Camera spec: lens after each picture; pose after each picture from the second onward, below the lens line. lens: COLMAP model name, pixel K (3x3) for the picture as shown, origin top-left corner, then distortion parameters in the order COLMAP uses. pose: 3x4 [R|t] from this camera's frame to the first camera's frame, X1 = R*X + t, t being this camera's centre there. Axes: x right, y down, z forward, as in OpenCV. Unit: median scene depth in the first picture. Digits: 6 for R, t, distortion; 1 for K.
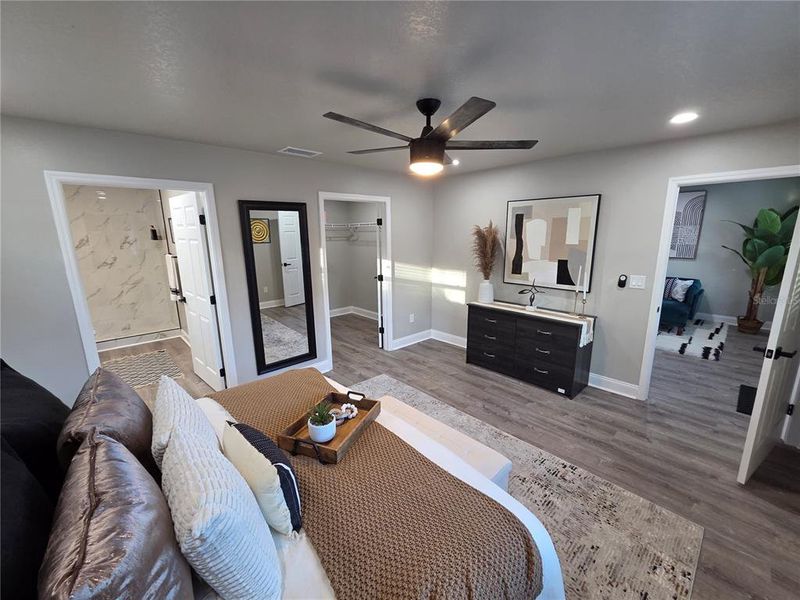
lens RADIAL K [[328.7, 0, 402.4], [0, 328.7, 300.4], [0, 0, 1]] dist [0.000809, 0.000640]
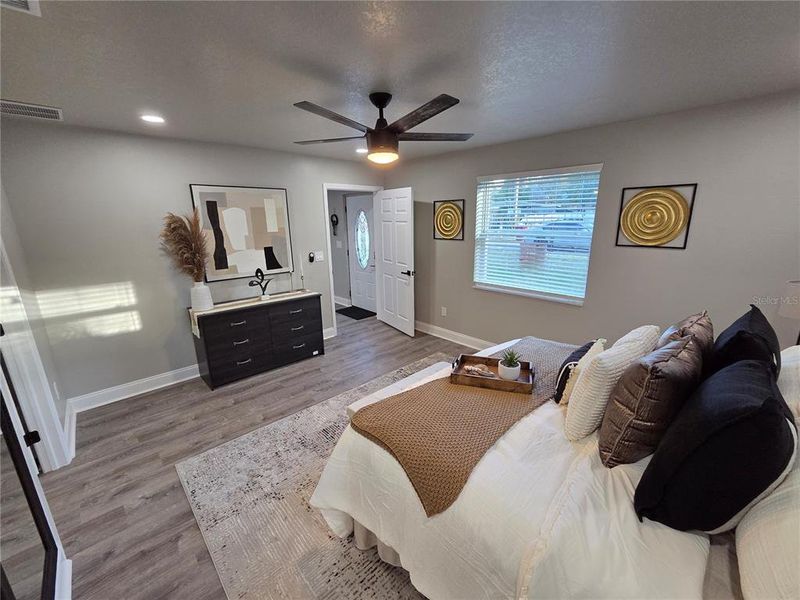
lens RADIAL K [[328.7, 0, 402.4], [0, 328.7, 300.4], [0, 0, 1]] dist [0.000809, 0.000640]
pose [[-0.006619, -0.235941, 0.971745, -0.608871], [0.221239, 0.947339, 0.231522, -0.109415], [-0.975197, 0.216520, 0.045929, 0.558776]]
